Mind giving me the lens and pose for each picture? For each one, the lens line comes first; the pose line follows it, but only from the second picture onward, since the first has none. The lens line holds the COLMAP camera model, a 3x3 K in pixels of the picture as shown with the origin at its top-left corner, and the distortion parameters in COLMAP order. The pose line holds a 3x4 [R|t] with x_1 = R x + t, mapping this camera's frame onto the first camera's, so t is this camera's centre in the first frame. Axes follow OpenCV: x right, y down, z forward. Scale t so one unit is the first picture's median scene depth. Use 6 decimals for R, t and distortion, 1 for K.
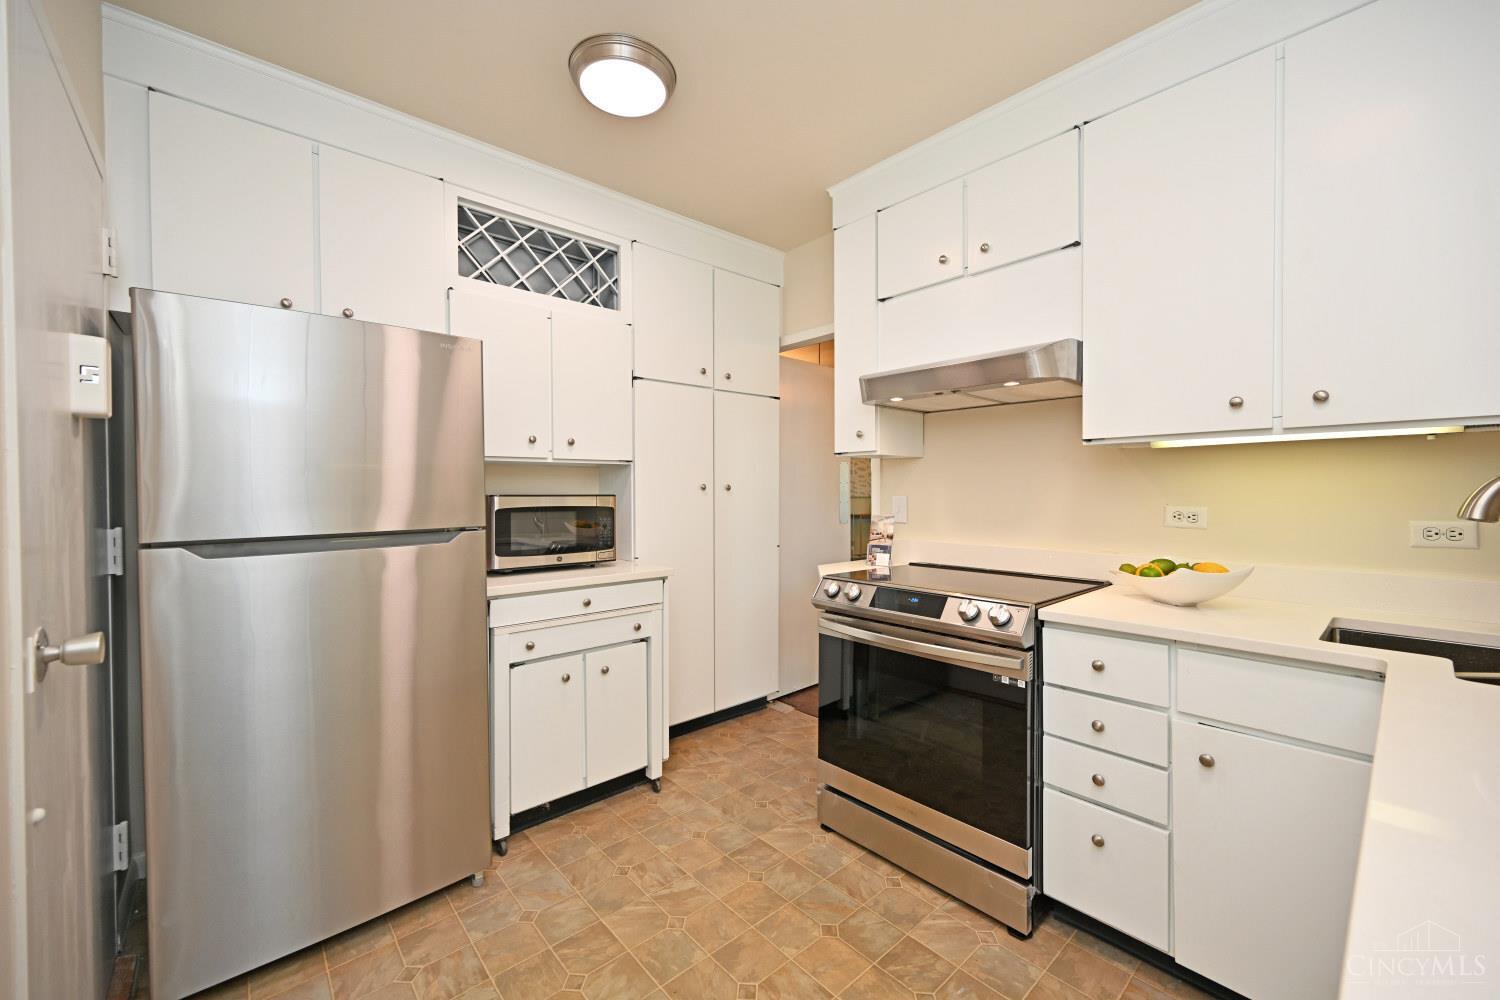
lens RADIAL K [[593.8, 0, 747.8], [0, 593.8, 494.4], [0, 0, 1]] dist [0.001392, 0.000505]
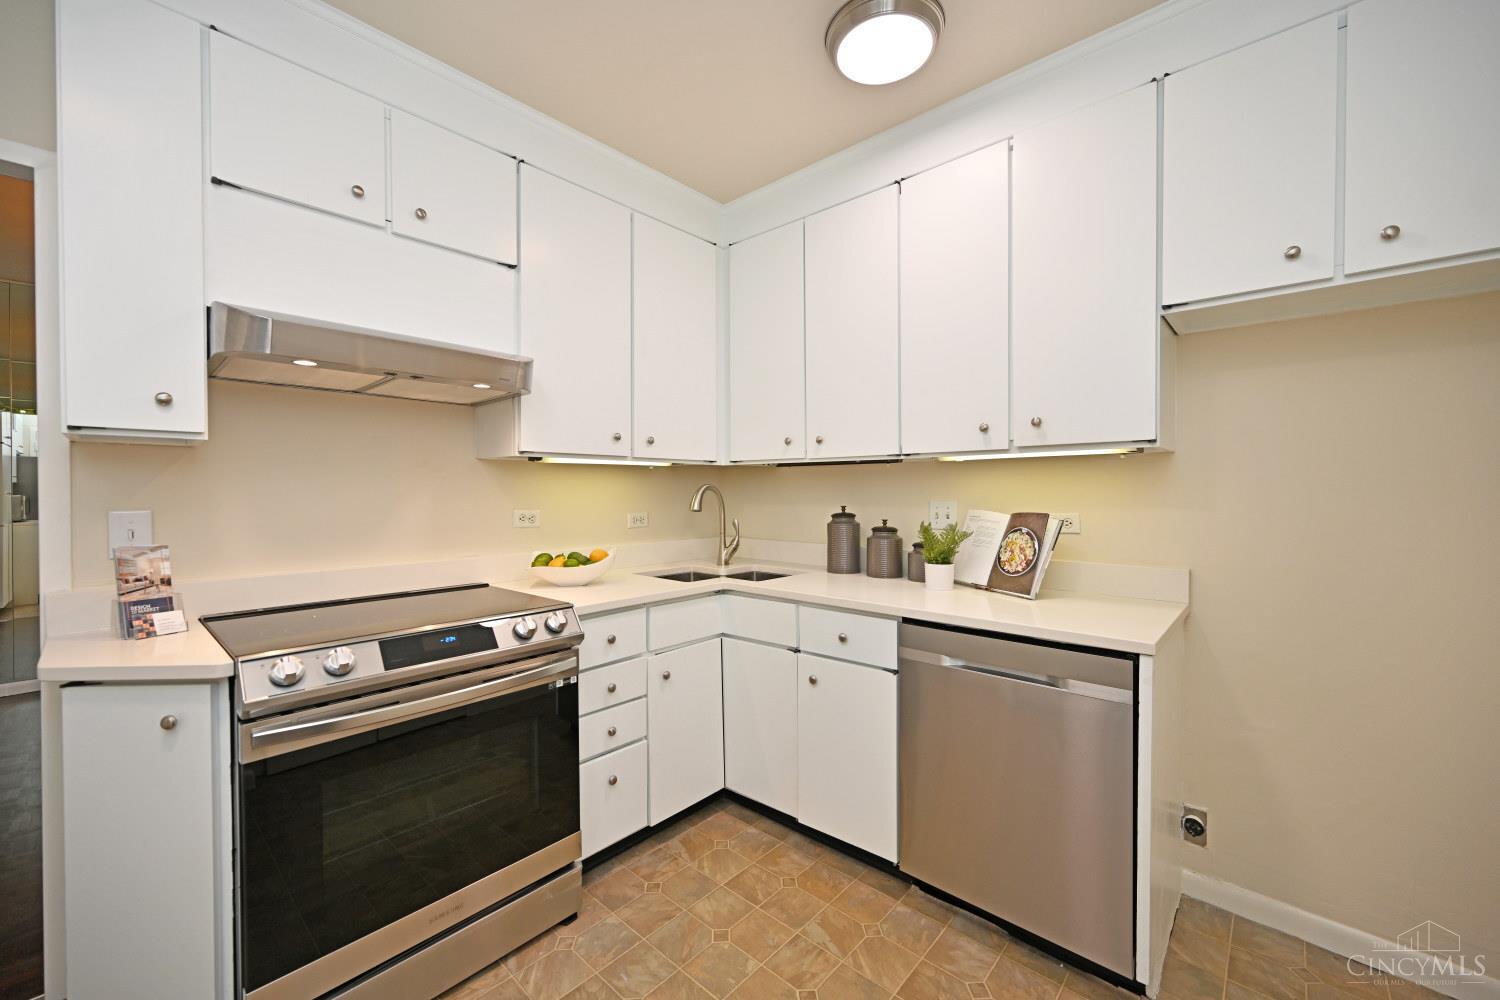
lens RADIAL K [[593.8, 0, 753.1], [0, 593.8, 493.9], [0, 0, 1]] dist [0.001392, 0.000505]
pose [[-0.115903, -0.002414, 0.993258, -0.486521], [0.009661, 0.999947, 0.003557, -0.012151], [-0.993214, 0.010008, -0.115873, 0.609999]]
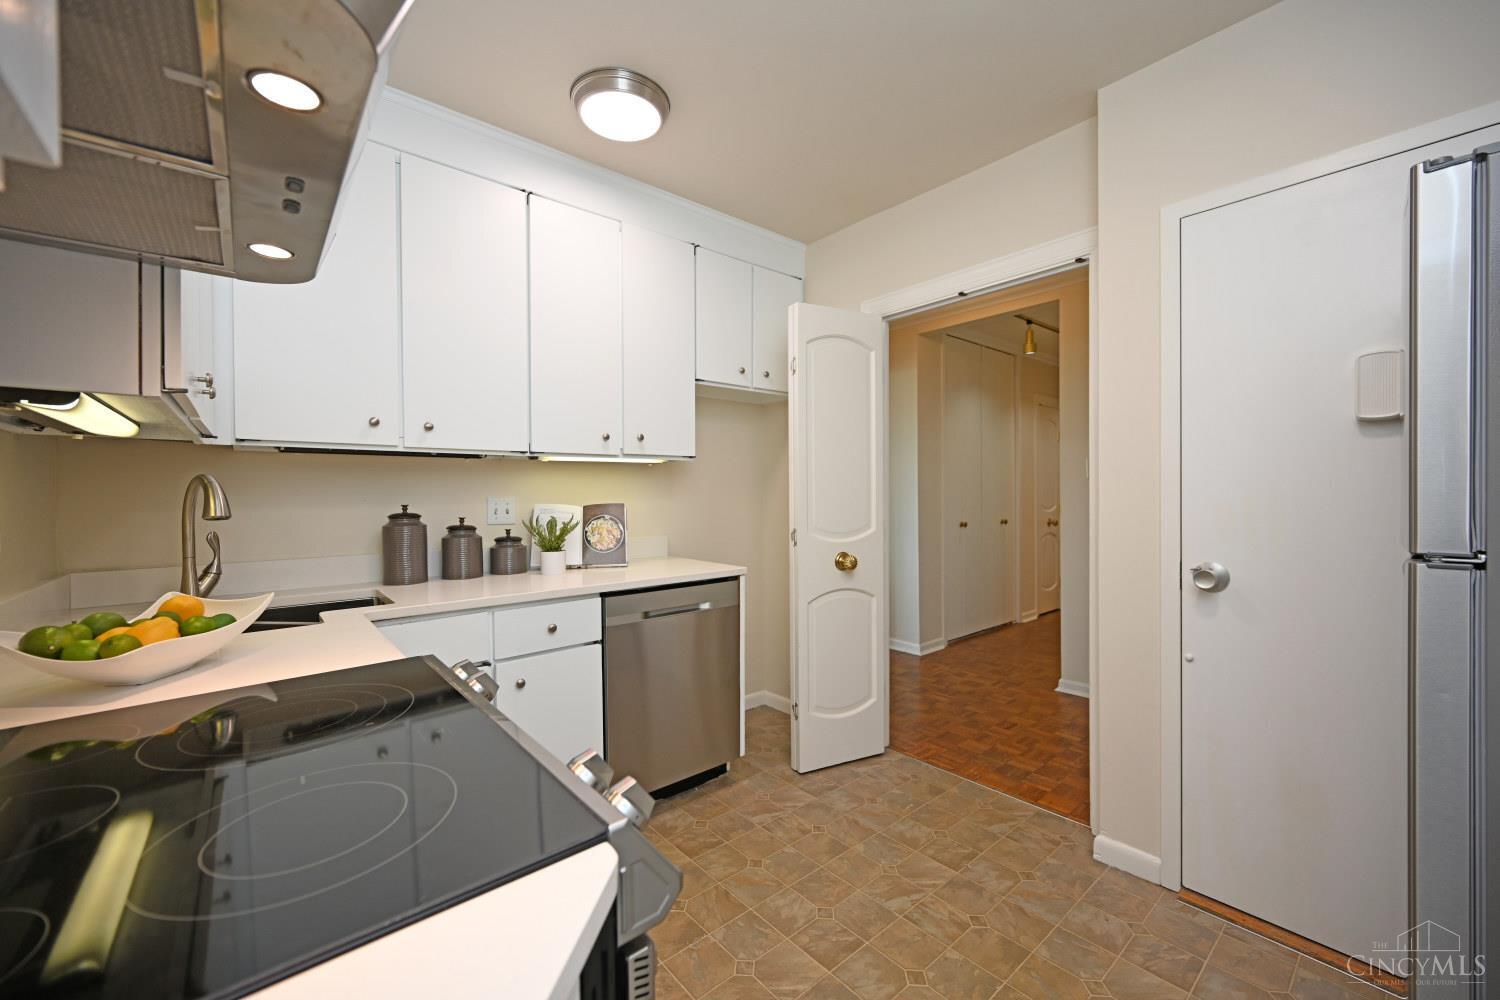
lens RADIAL K [[593.8, 0, 752.0], [0, 593.8, 495.2], [0, 0, 1]] dist [0.001392, 0.000505]
pose [[-0.999893, 0.011880, 0.008498, 0.071182], [0.011971, 0.999870, 0.010783, -0.002483], [-0.008369, 0.010883, -0.999906, 1.291303]]
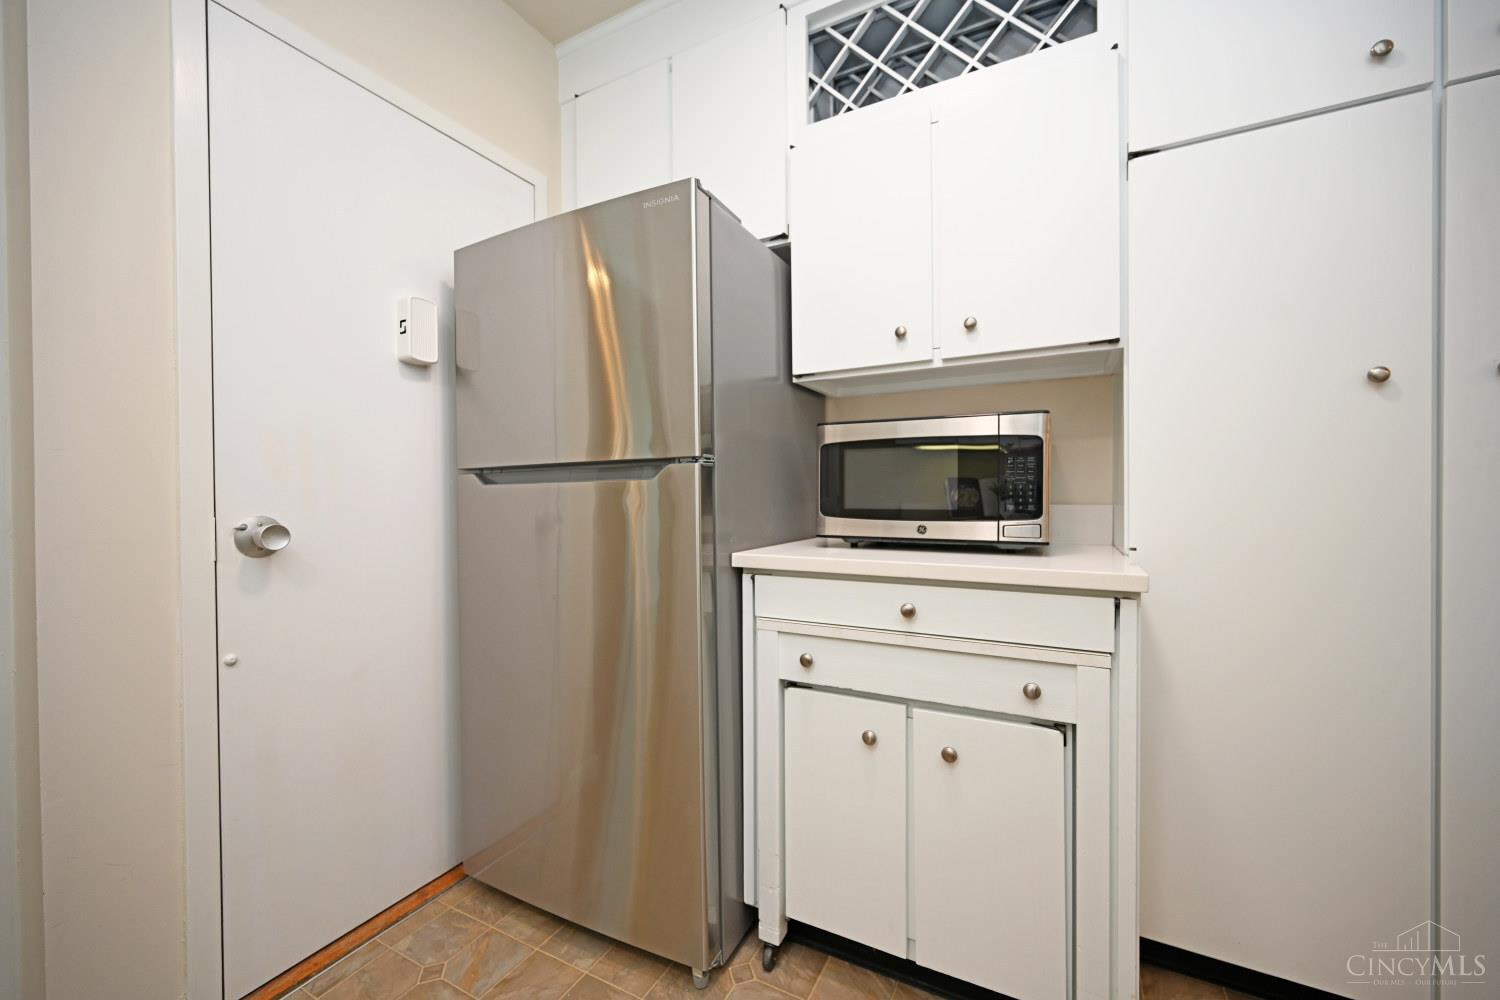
lens RADIAL K [[593.8, 0, 739.1], [0, 593.8, 490.9], [0, 0, 1]] dist [0.001392, 0.000505]
pose [[0.351887, 0.005530, -0.936026, 0.168939], [-0.007707, 0.999966, 0.003010, 0.077693], [0.936011, 0.006155, 0.351917, 0.690364]]
